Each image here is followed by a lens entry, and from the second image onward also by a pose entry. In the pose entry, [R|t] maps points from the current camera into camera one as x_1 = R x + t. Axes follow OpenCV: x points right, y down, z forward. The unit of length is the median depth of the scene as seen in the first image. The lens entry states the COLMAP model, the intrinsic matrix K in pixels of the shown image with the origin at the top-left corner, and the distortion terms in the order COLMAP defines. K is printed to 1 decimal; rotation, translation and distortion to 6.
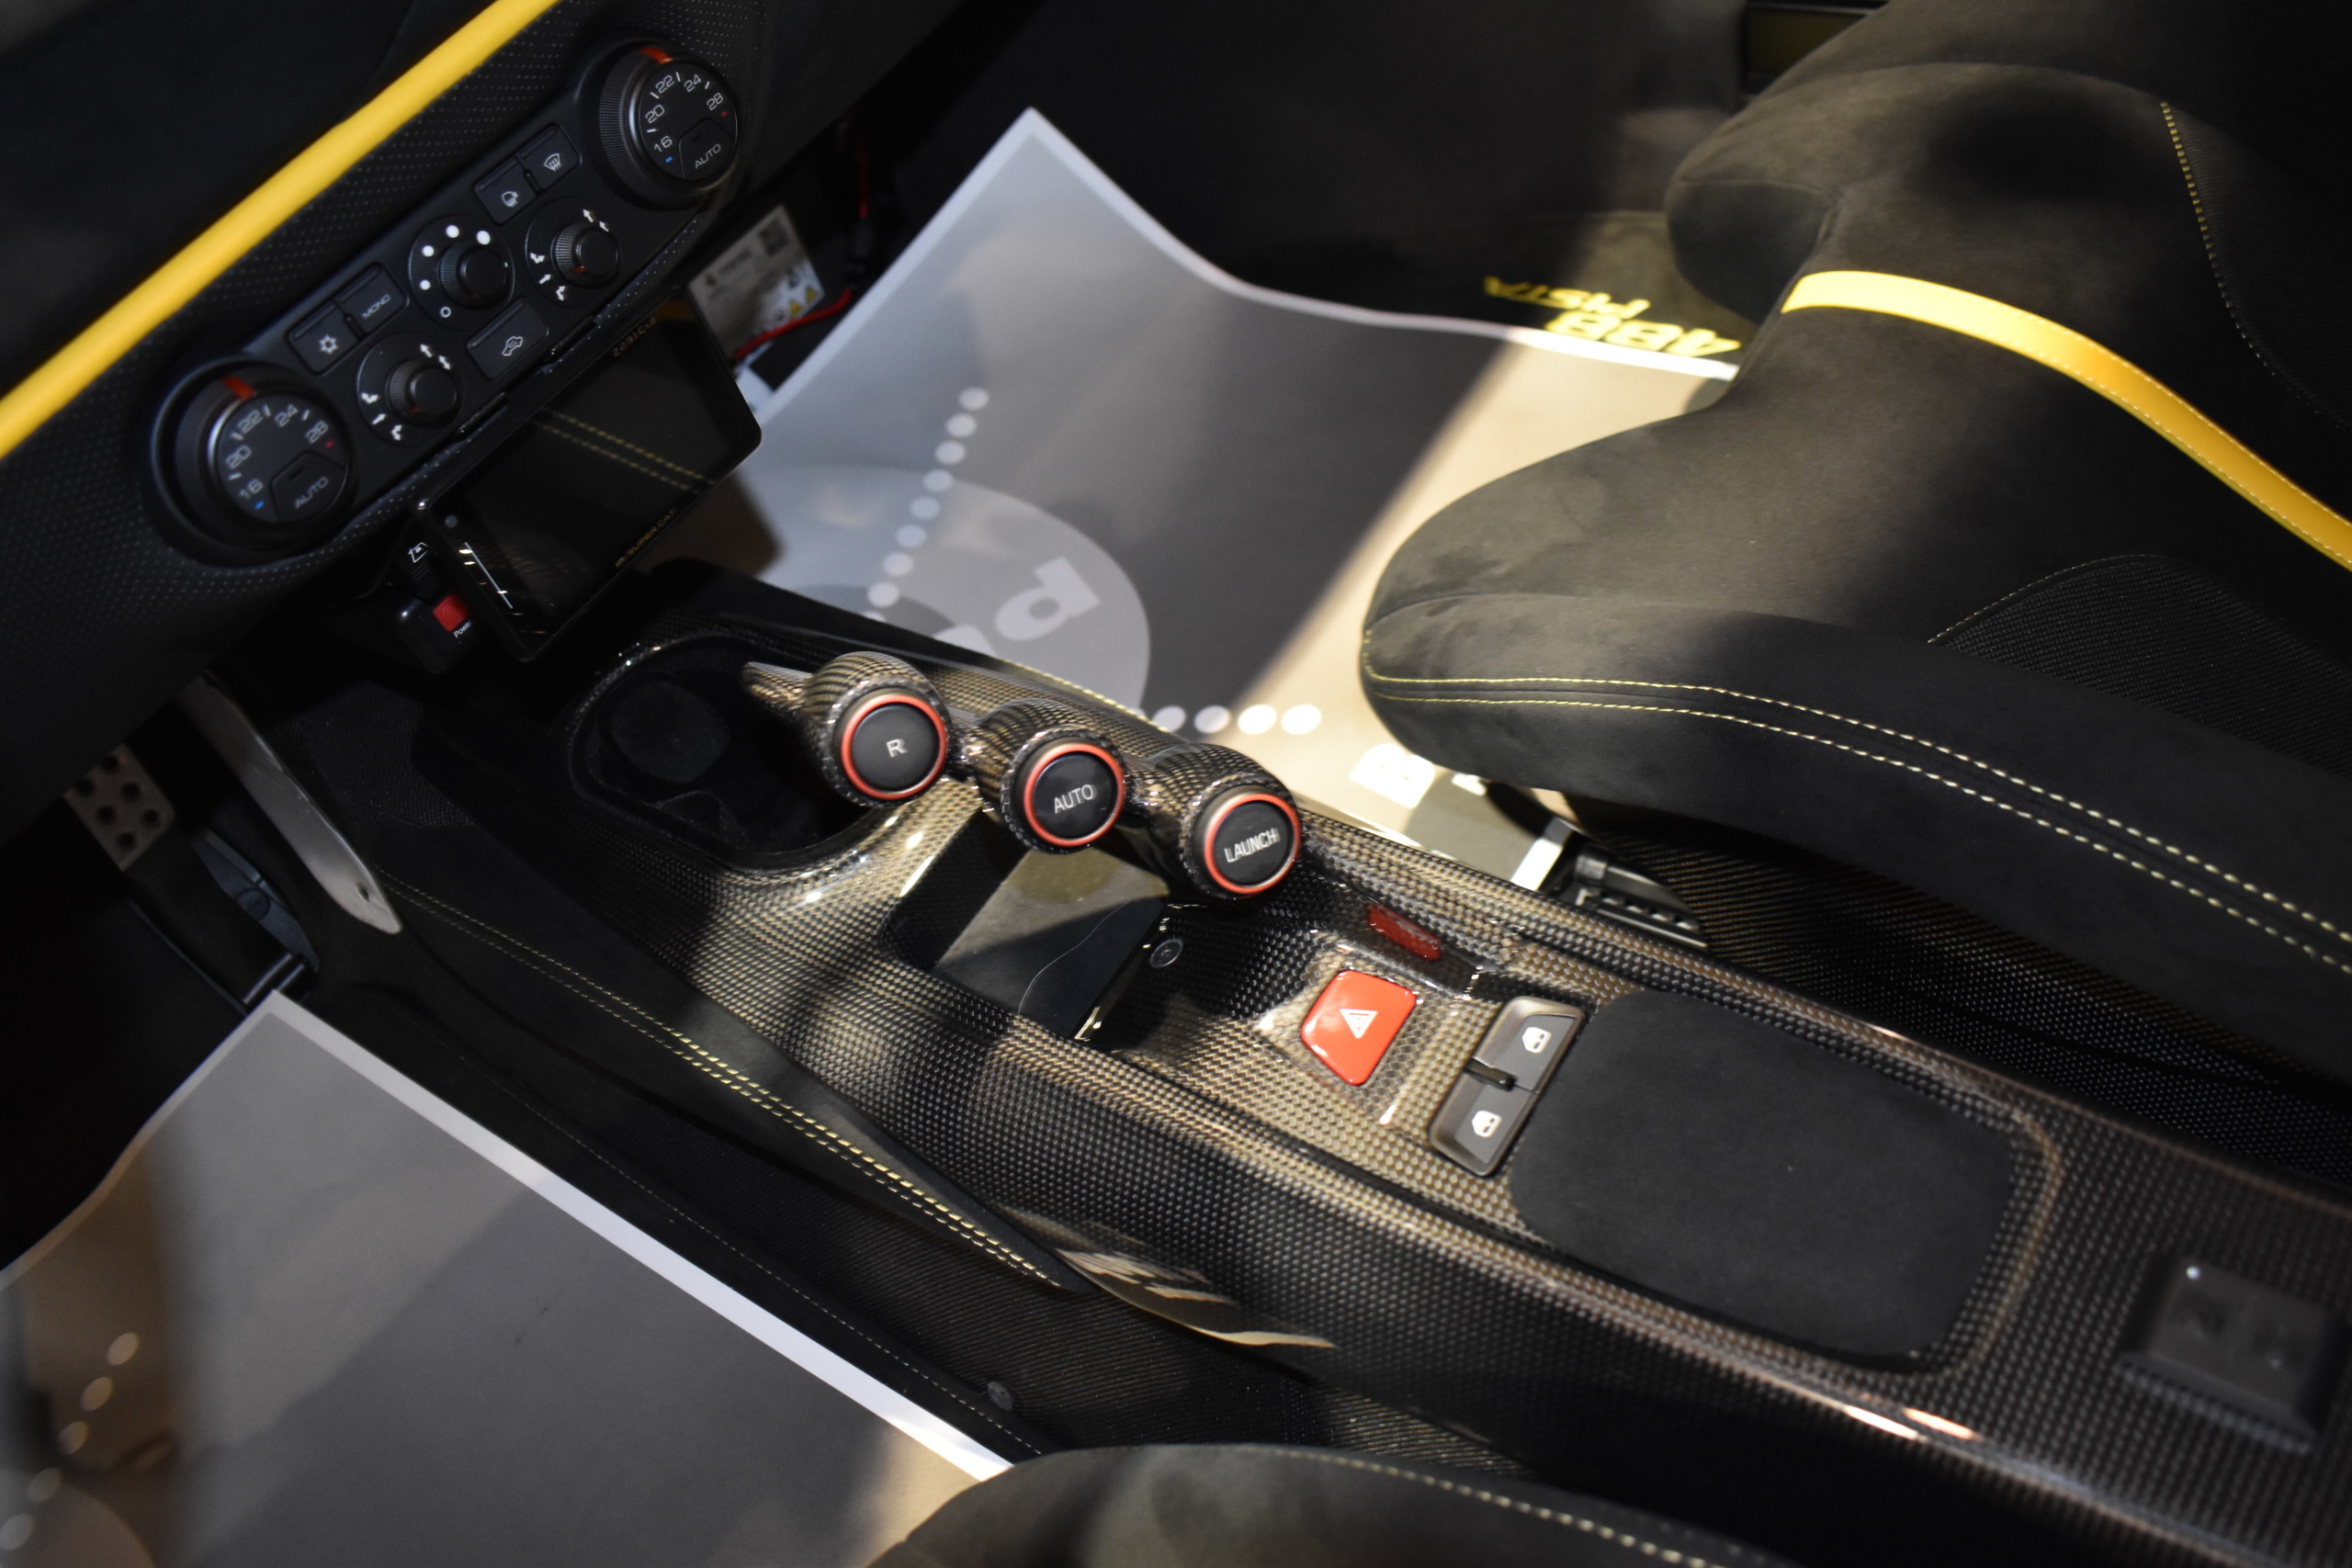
lens RADIAL K [[1847.8, 0, 1175.2], [0, 1847.8, 788.1], [0, 0, 1]] dist [-0.098765, -0.002660]
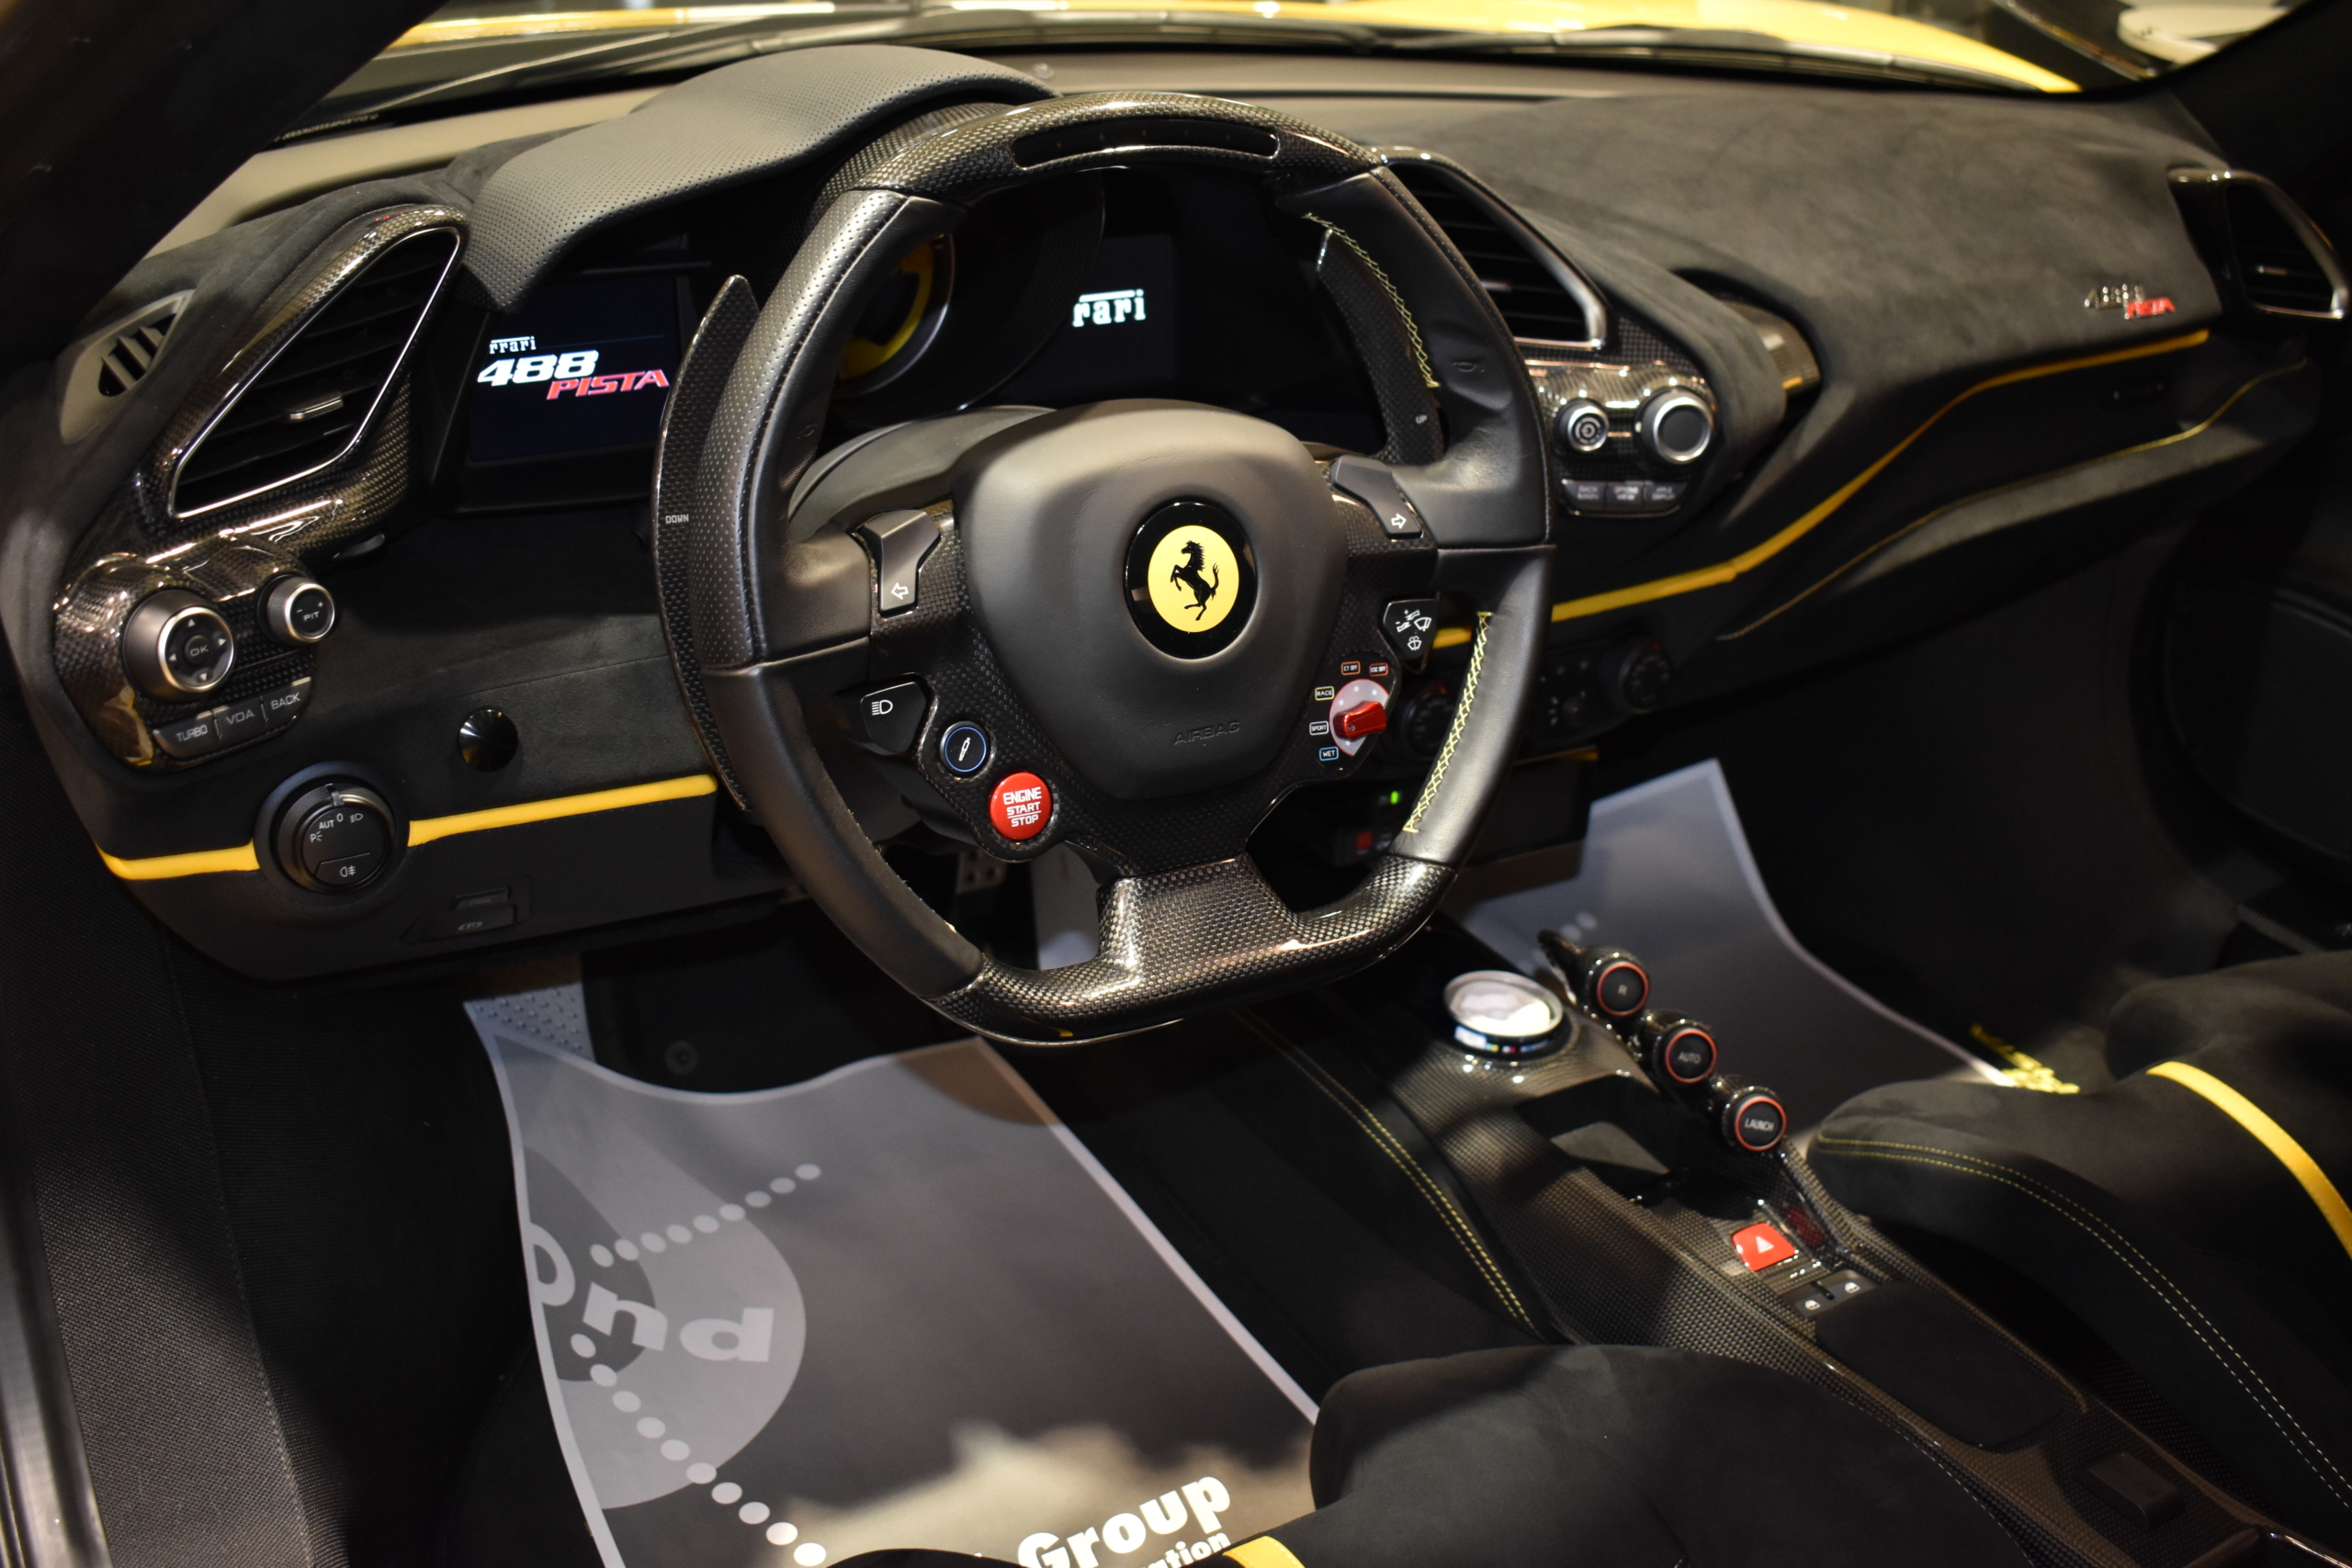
lens RADIAL K [[2347.3, 0, 1174.3], [0, 2347.3, 781.4], [0, 0, 1]] dist [-0.067075, 0.000000]
pose [[0.866282, 0.458706, -0.197849, -0.136277], [-0.498314, 0.821372, -0.277544, 0.574525], [0.035196, 0.339022, 0.940120, -1.147835]]
